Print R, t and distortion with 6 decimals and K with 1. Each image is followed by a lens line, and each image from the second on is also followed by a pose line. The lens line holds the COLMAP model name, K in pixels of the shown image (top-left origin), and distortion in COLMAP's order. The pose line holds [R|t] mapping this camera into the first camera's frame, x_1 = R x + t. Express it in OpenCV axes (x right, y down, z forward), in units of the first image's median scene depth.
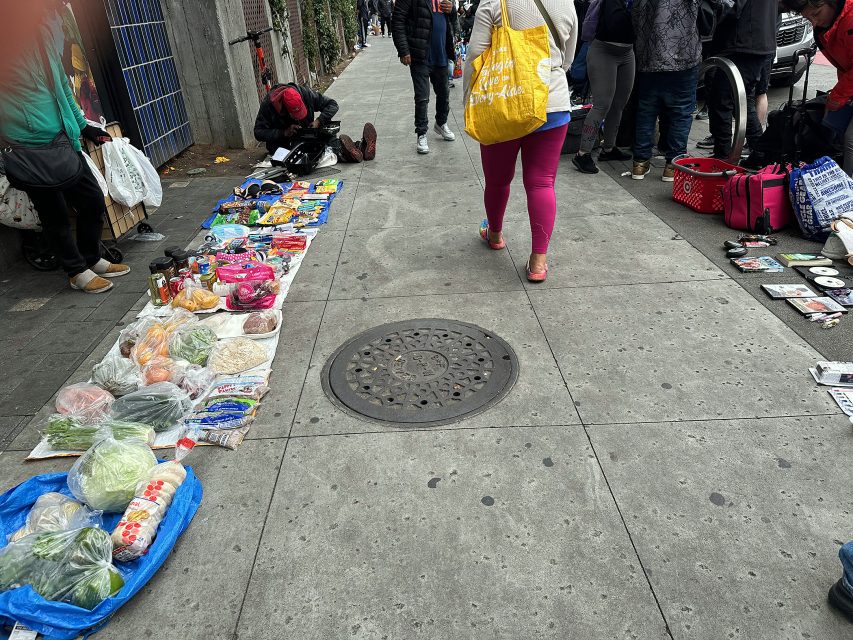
lens RADIAL K [[598.5, 0, 426.5], [0, 598.5, 320.0], [0, 0, 1]] dist [0.000443, -0.000566]
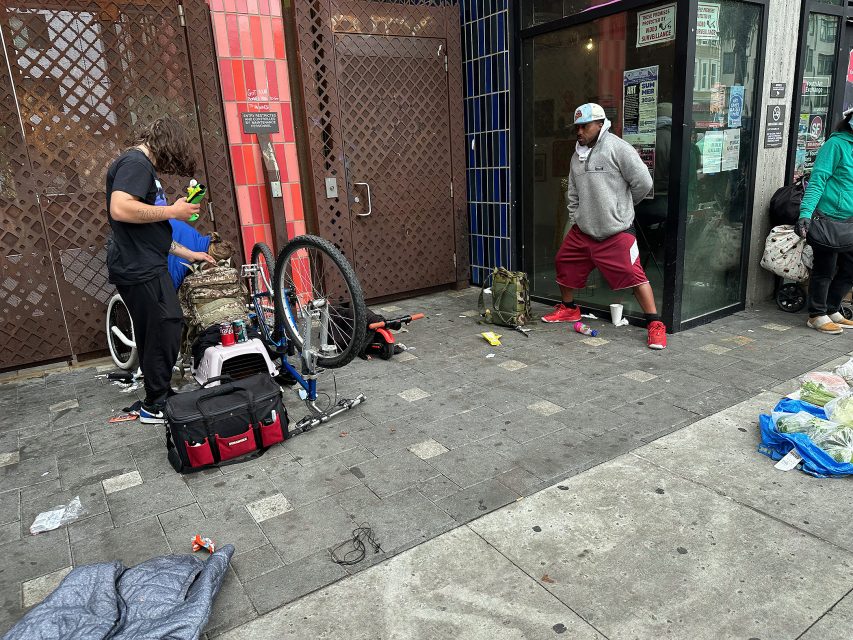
lens RADIAL K [[598.5, 0, 426.5], [0, 598.5, 320.0], [0, 0, 1]] dist [0.000443, -0.000566]
pose [[0.521772, 0.243733, -0.817526, 0.049346], [-0.378850, 0.924836, 0.033931, 0.219168], [0.764347, 0.292016, 0.574891, -0.428993]]
